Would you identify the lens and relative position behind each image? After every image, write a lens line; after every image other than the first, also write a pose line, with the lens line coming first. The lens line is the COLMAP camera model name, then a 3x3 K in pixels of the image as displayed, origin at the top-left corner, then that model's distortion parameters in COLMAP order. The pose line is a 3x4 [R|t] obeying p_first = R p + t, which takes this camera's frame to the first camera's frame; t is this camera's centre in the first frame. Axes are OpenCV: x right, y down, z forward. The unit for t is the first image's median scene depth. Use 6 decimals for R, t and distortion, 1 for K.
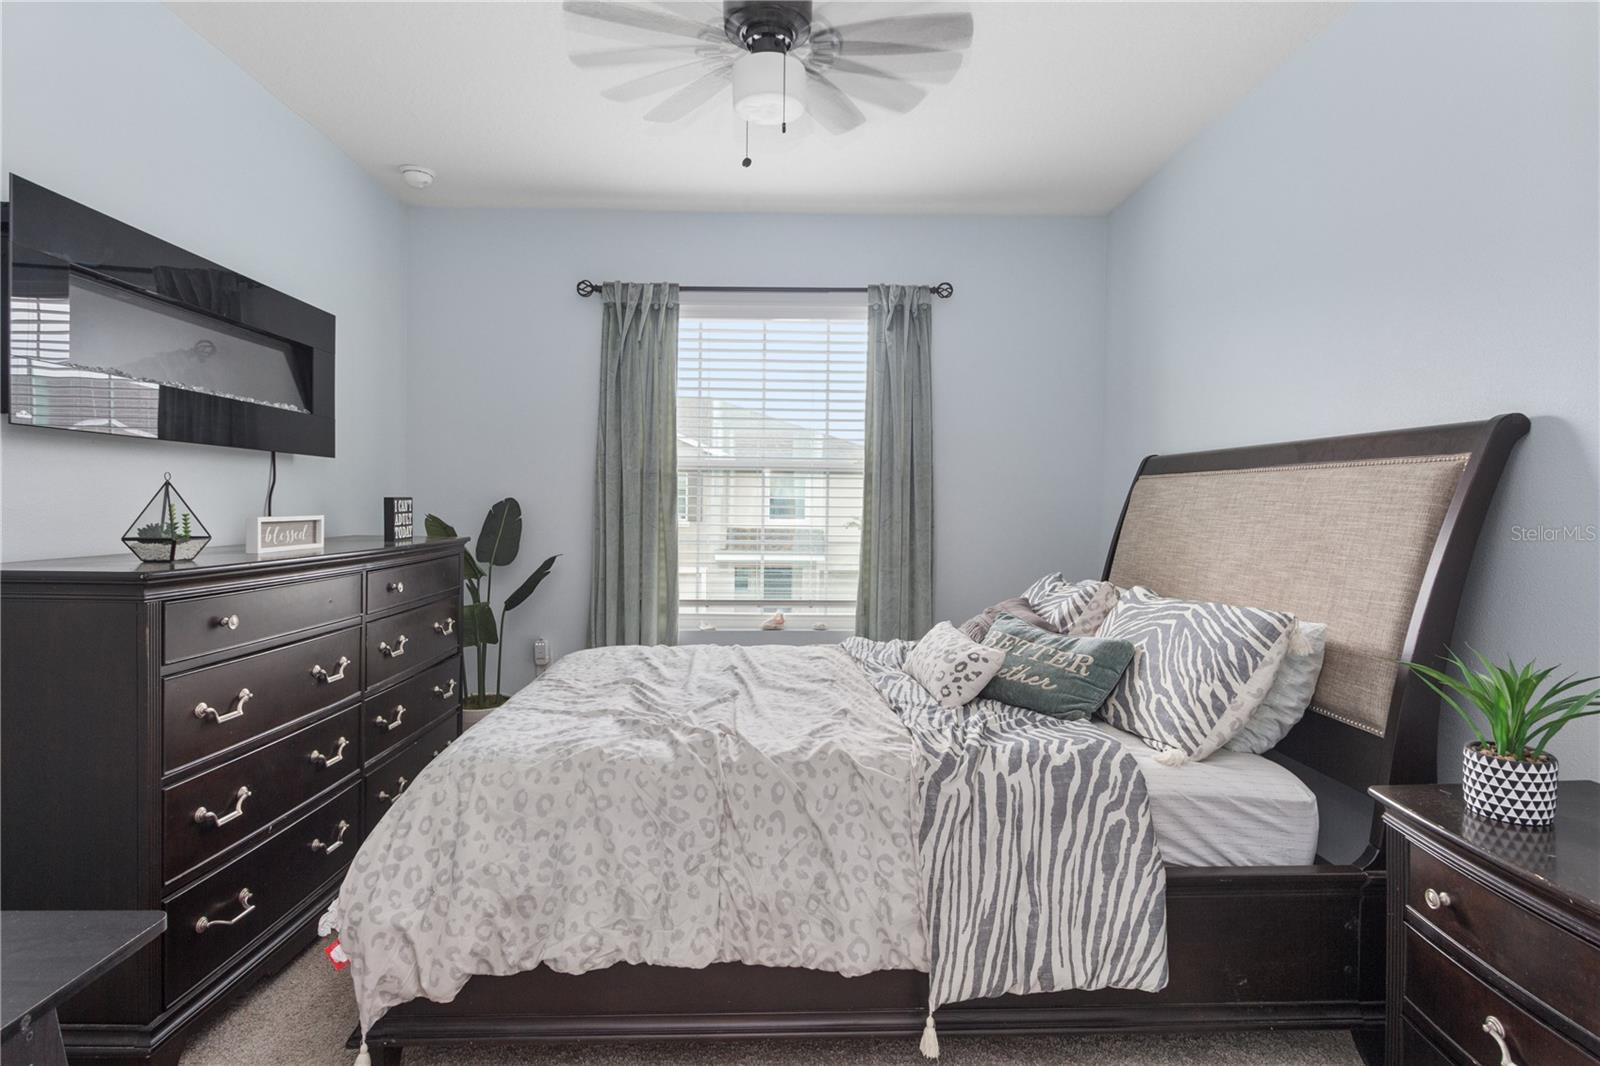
lens RADIAL K [[803.6, 0, 803.2], [0, 803.6, 523.5], [0, 0, 1]] dist [-0.001327, -0.000030]
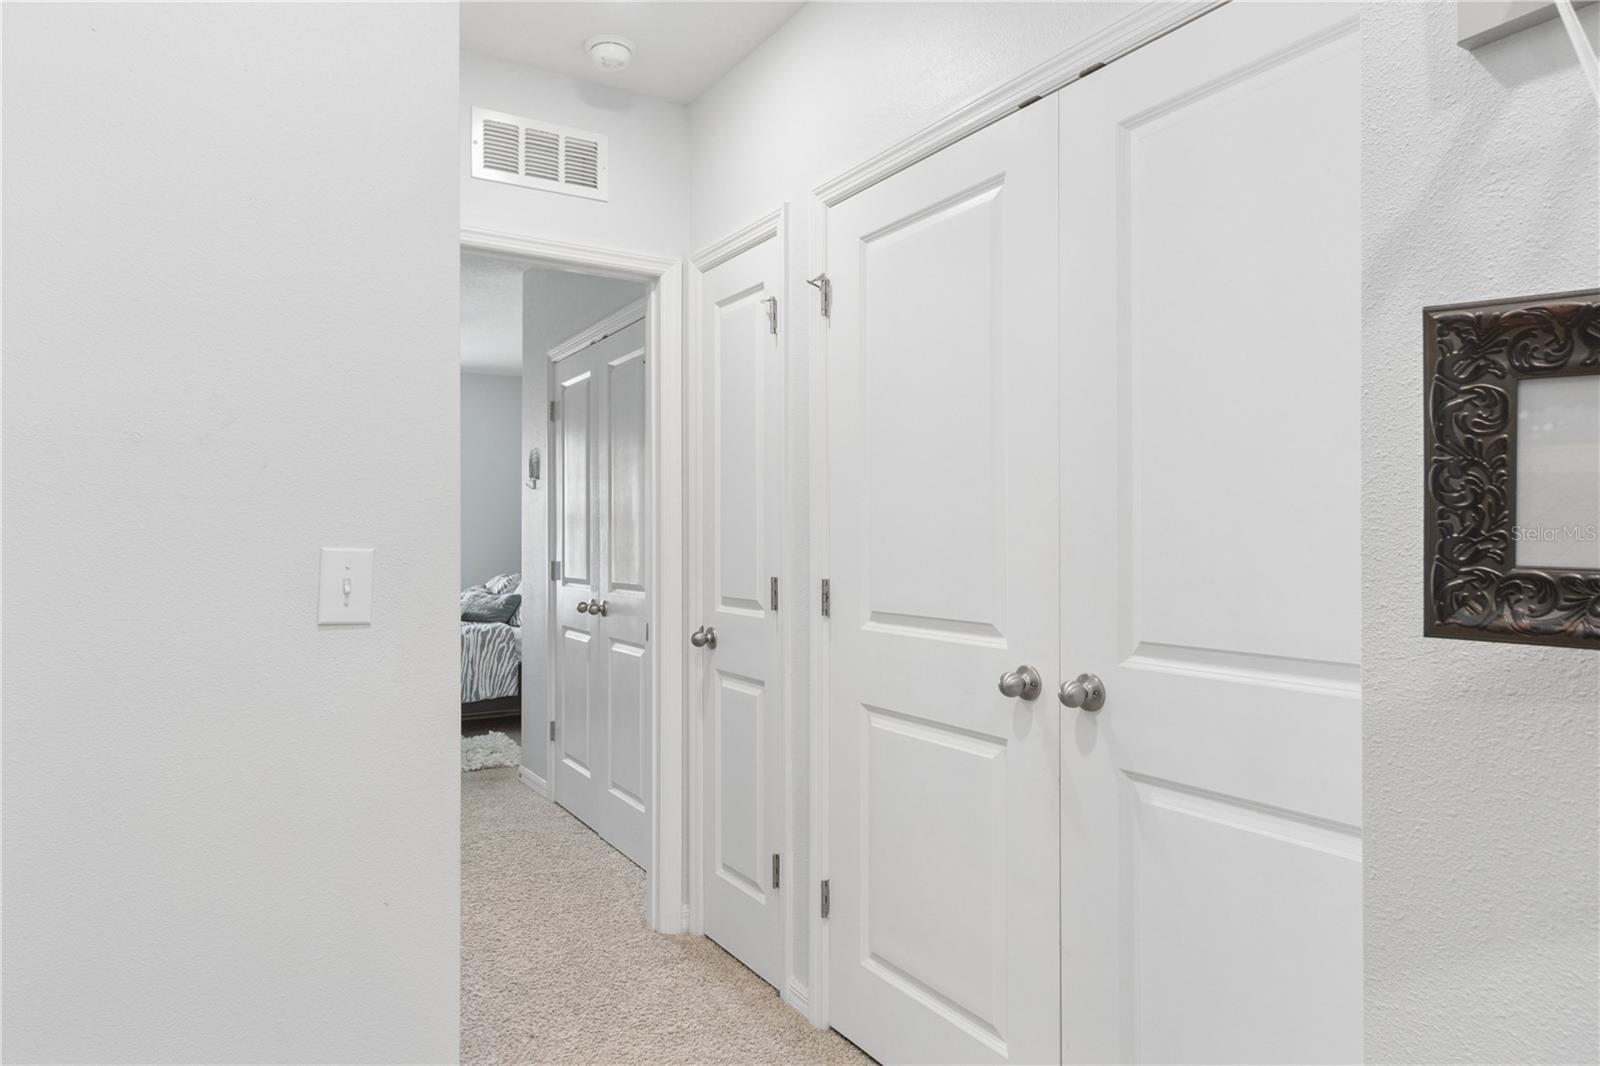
lens RADIAL K [[1027.1, 0, 804.2], [0, 1027.1, 536.0], [0, 0, 1]] dist [0.001583, 0.000033]
pose [[0.877886, -0.001611, 0.478867, -0.424567], [0.013313, 0.999690, -0.021043, 0.052673], [-0.478684, 0.024849, 0.877635, -2.717624]]
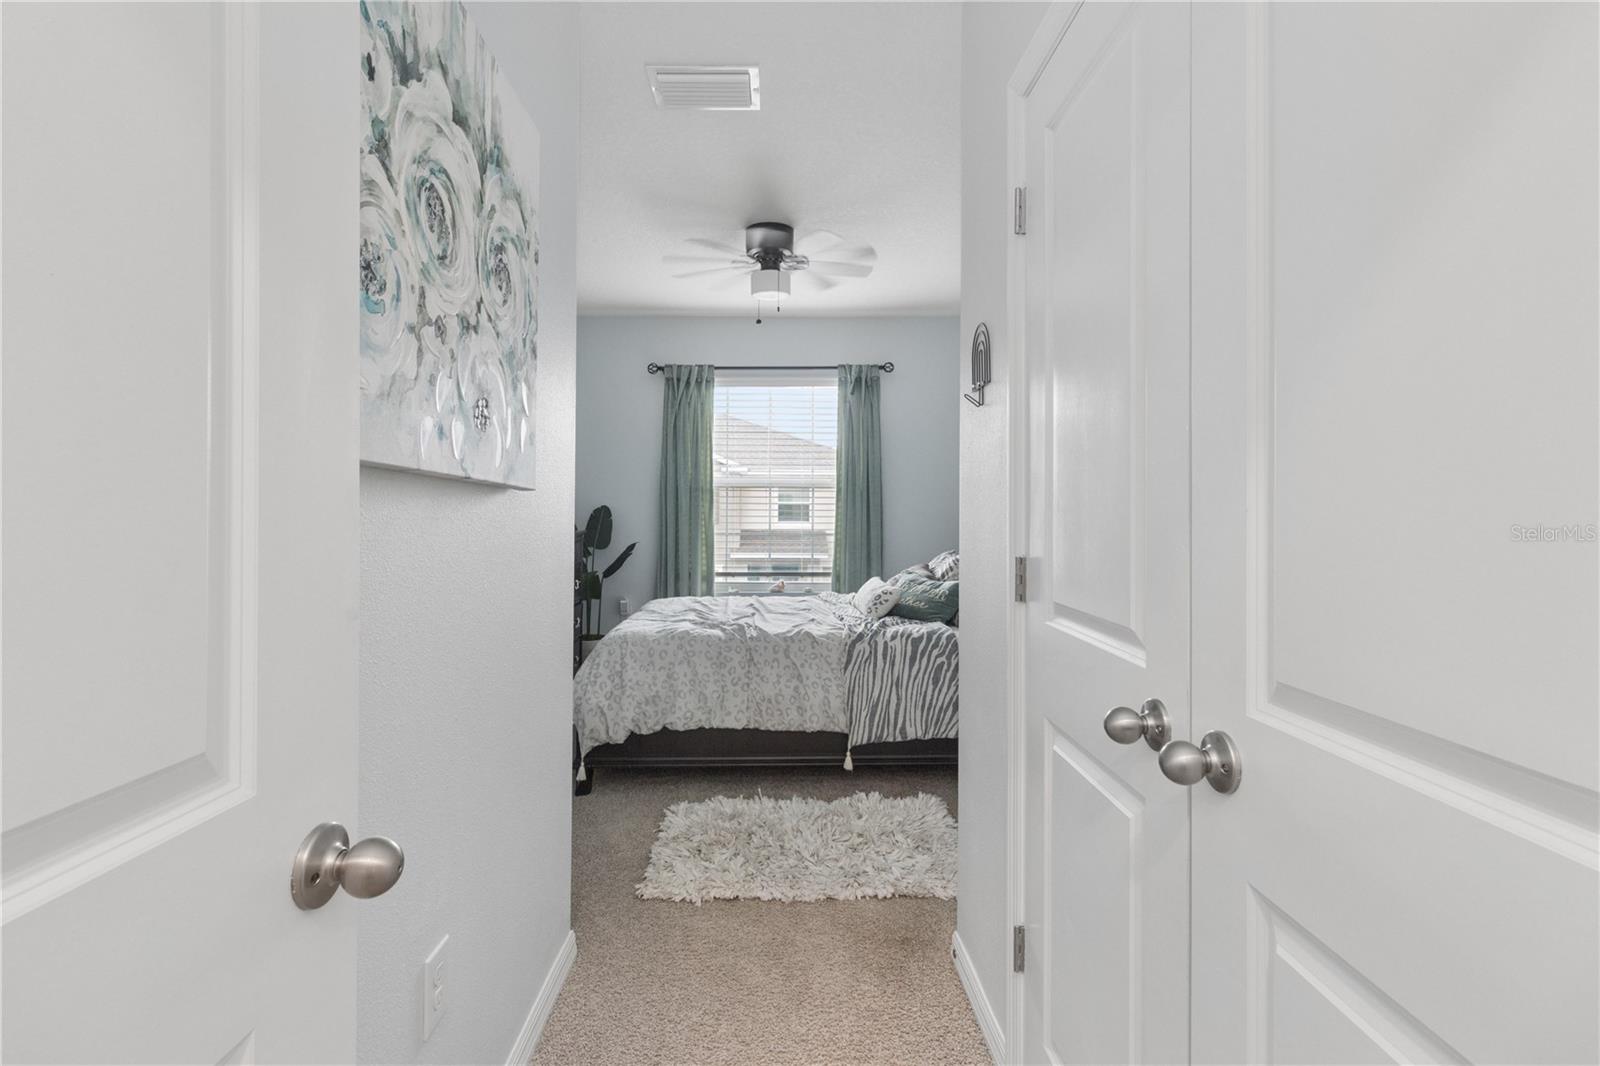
lens RADIAL K [[748.7, 0, 796.8], [0, 748.7, 518.9], [0, 0, 1]] dist [0.001258, 0.000064]
pose [[0.999827, -0.005255, -0.017837, 0.054815], [0.005083, 0.999941, -0.009651, 0.020145], [0.017886, 0.009558, 0.999794, -0.868191]]
